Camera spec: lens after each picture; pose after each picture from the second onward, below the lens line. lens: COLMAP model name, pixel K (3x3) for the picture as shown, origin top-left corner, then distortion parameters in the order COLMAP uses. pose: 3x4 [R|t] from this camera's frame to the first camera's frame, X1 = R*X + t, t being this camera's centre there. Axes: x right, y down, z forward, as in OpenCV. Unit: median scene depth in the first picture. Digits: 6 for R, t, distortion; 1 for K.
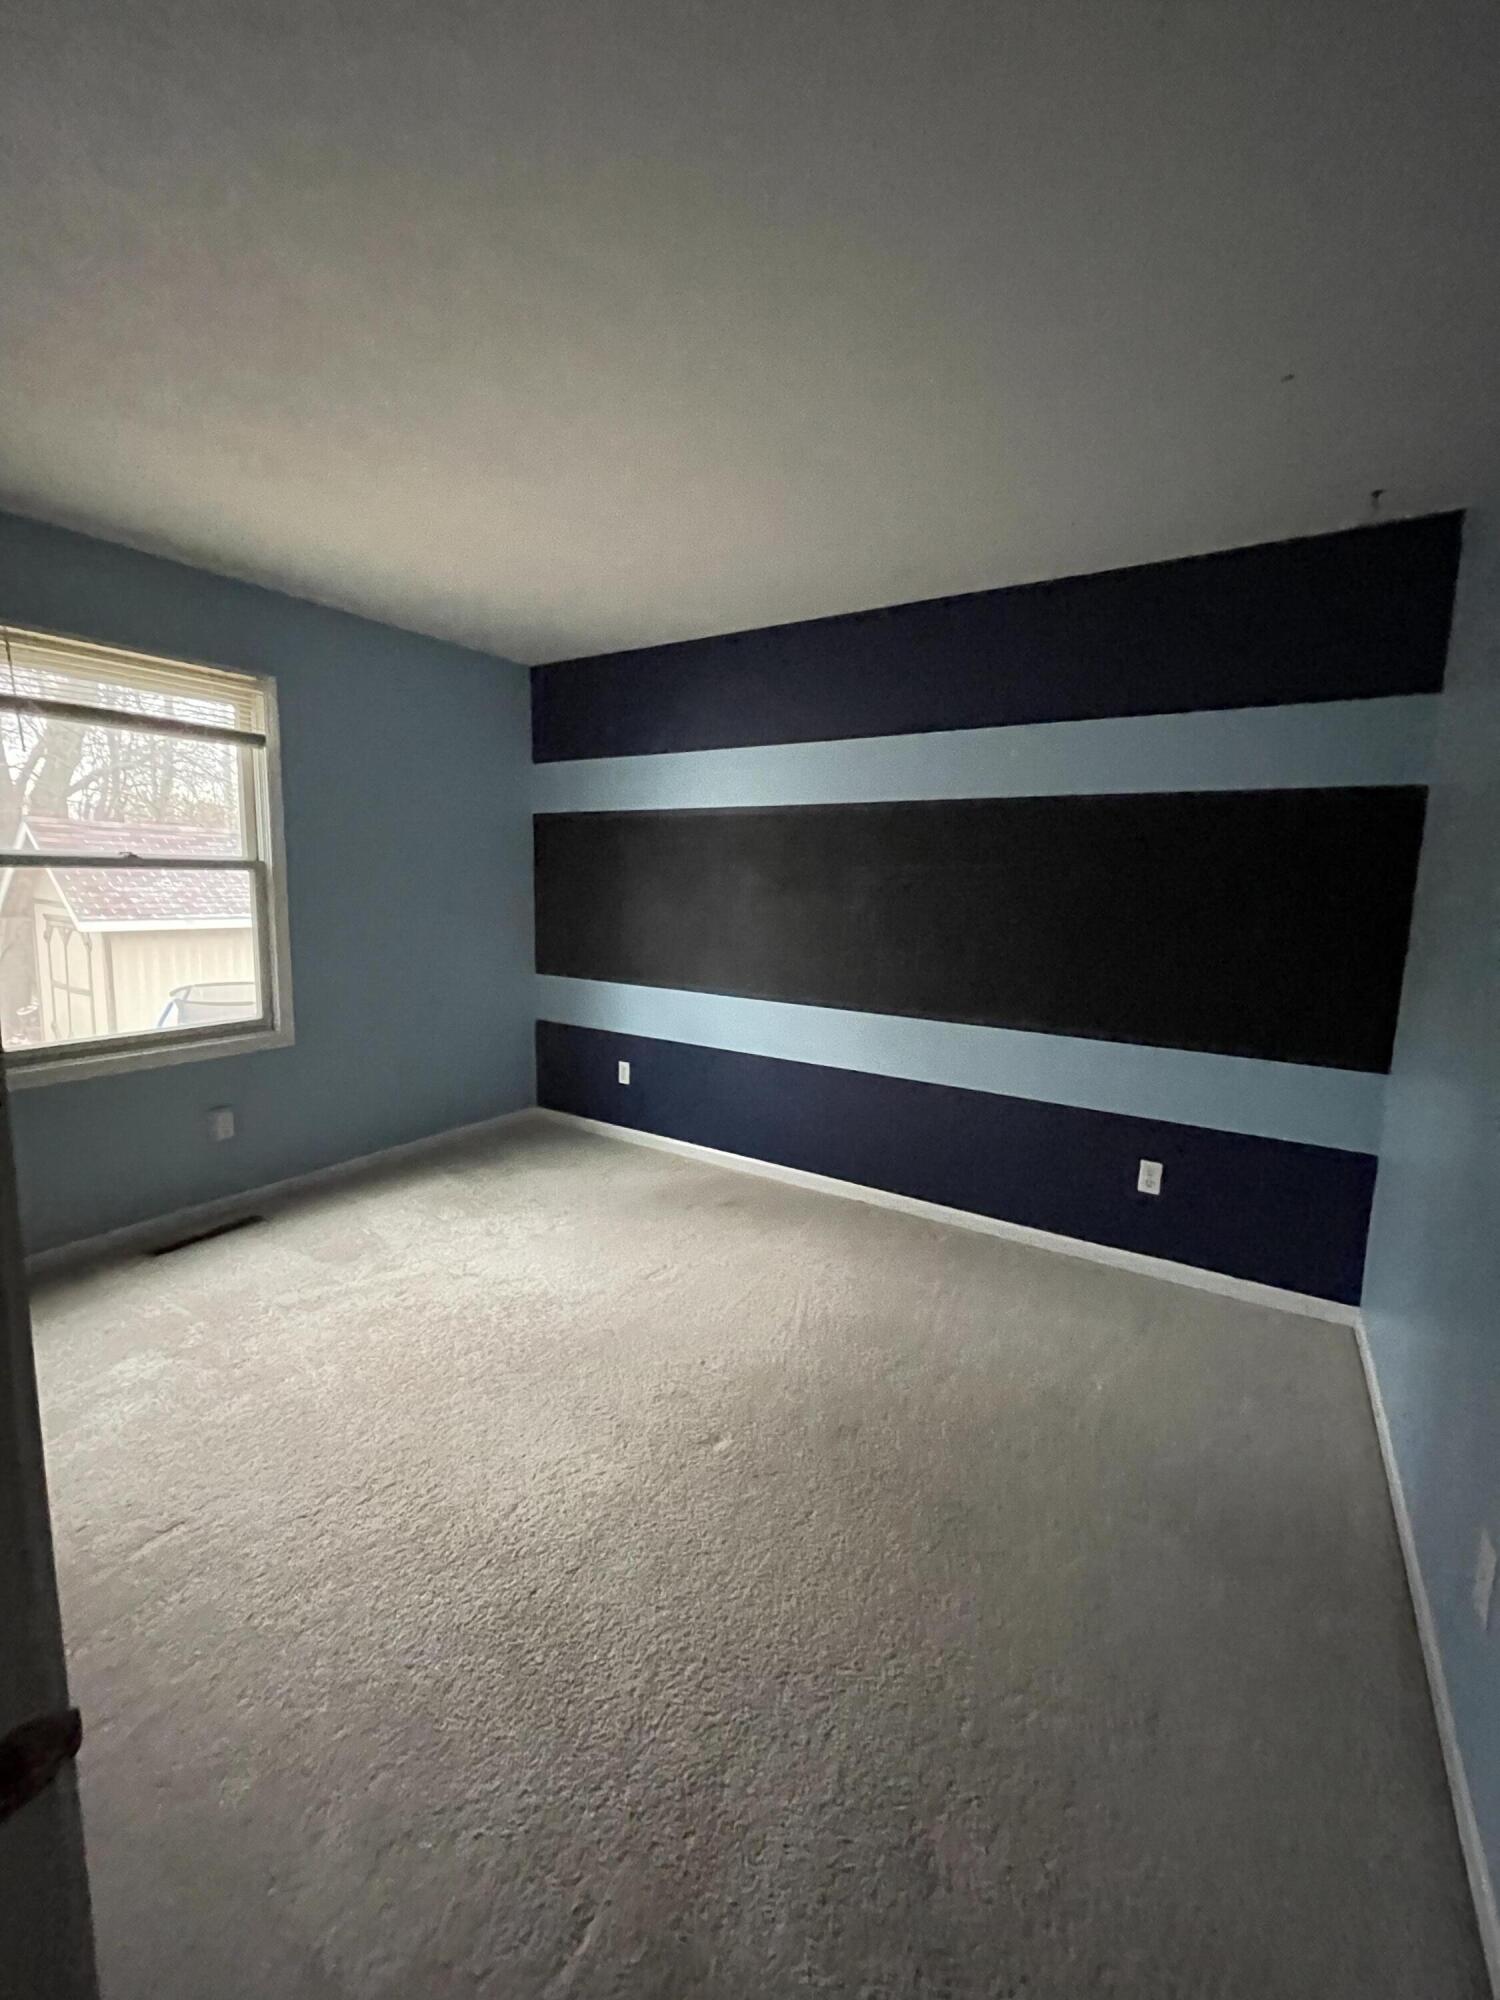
lens RADIAL K [[807.9, 0, 751.3], [0, 807.9, 991.7], [0, 0, 1]] dist [0.000608, 0.000038]
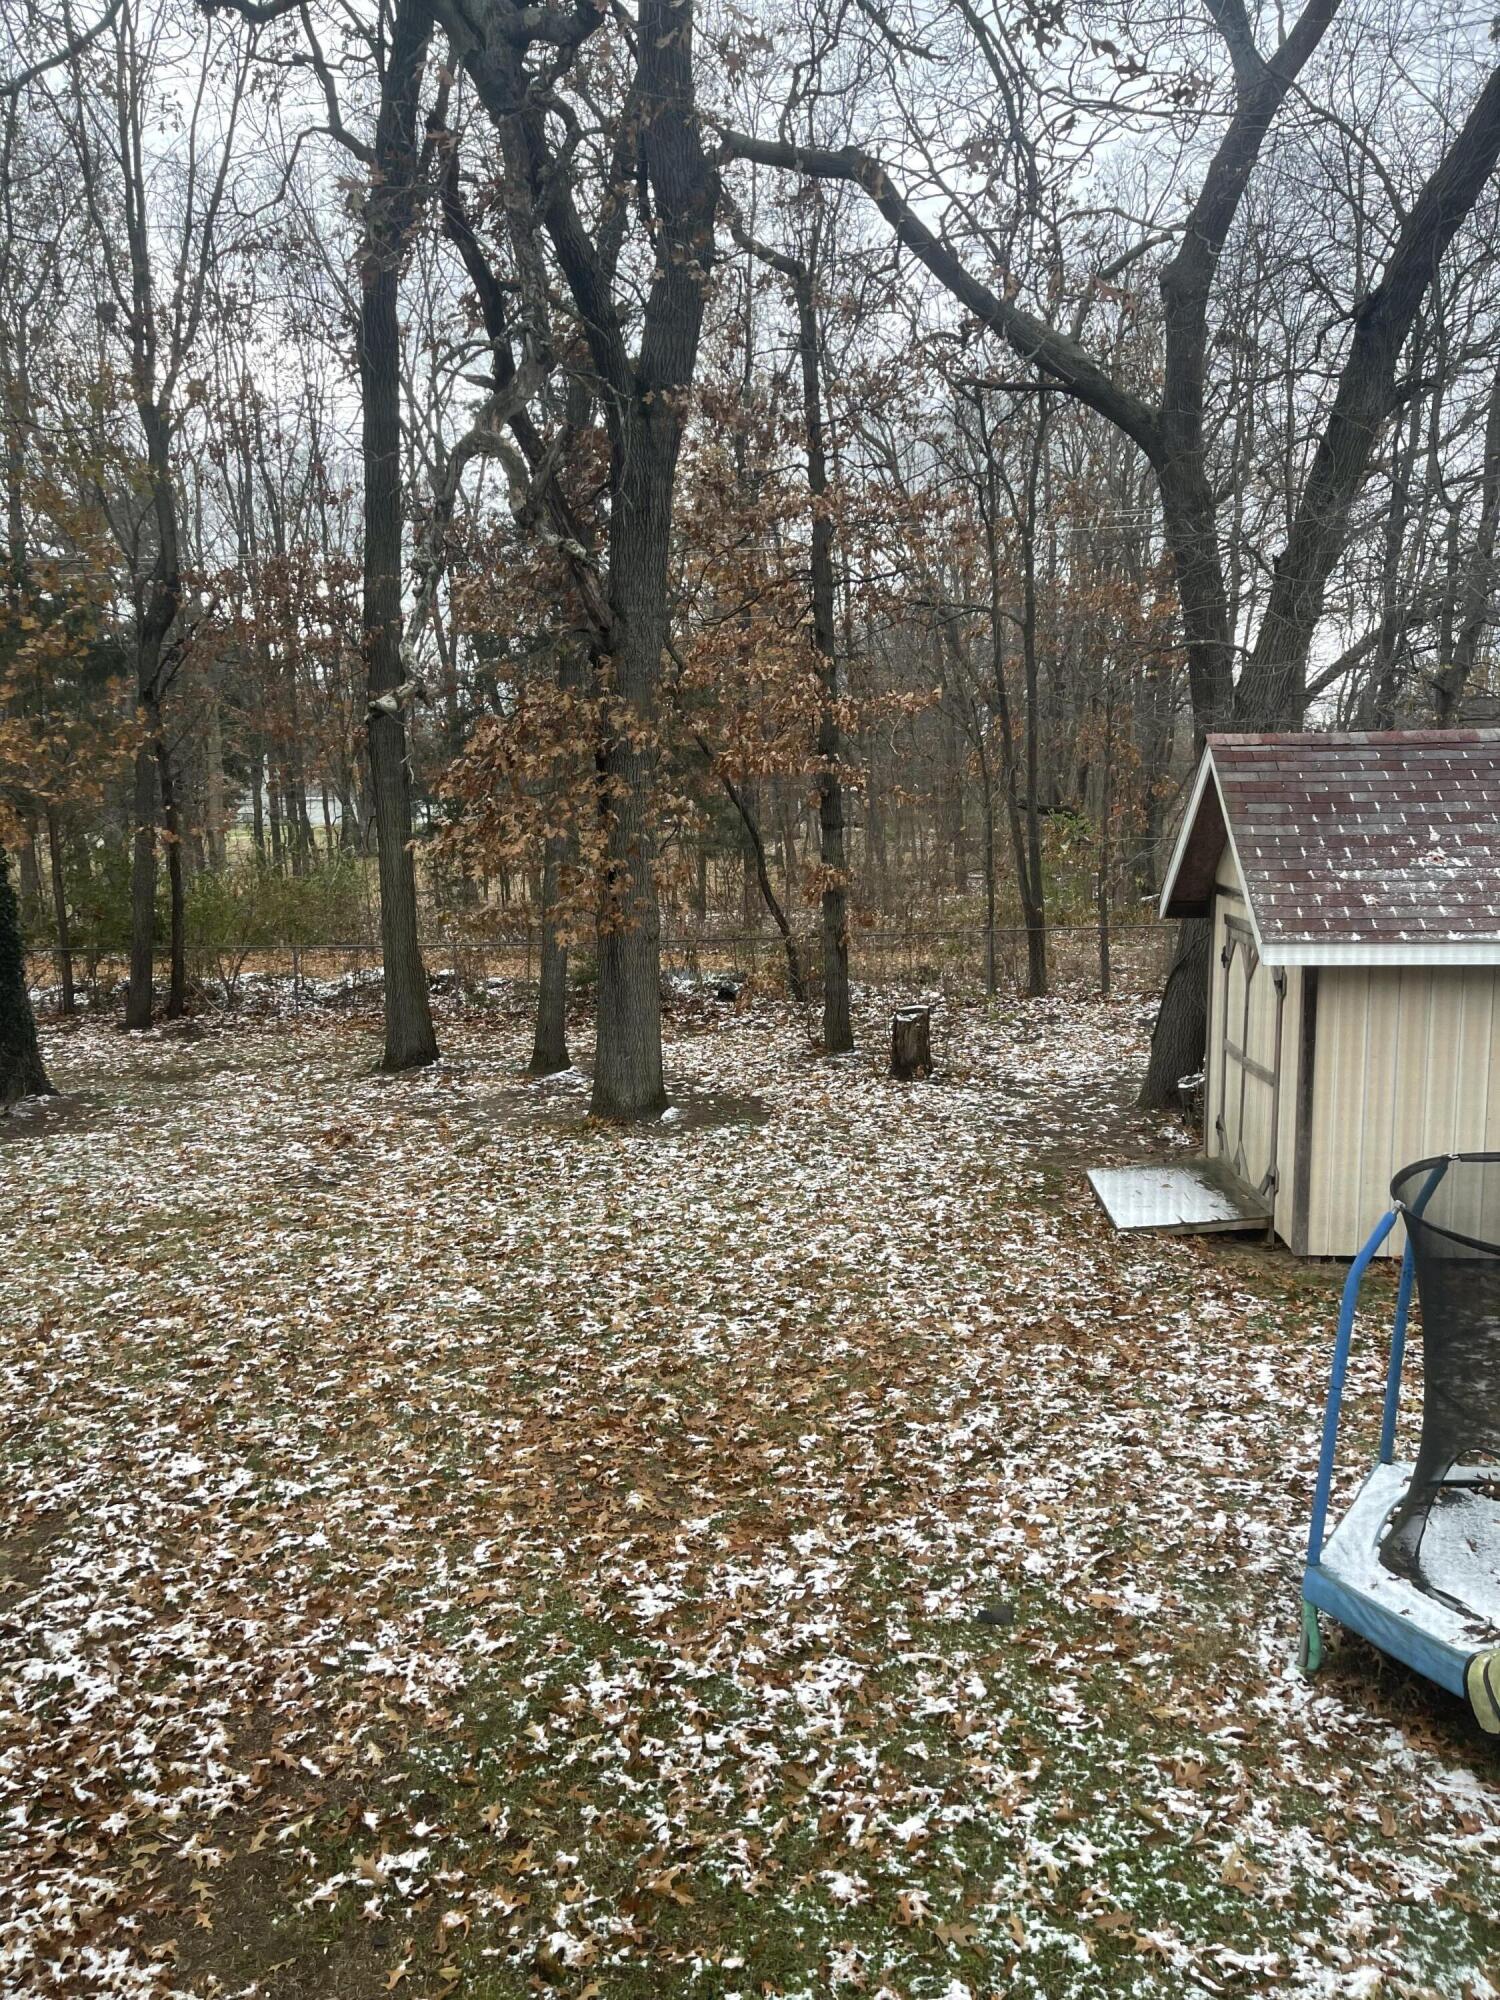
lens RADIAL K [[1483.0, 0, 752.2], [0, 1483.0, 998.7], [0, 0, 1]] dist [-0.000350, 0.000513]
pose [[0.484134, 0.086482, -0.870710, -0.179497], [-0.088575, 0.994836, 0.049561, -0.065323], [0.870499, 0.053129, 0.489294, 0.265855]]
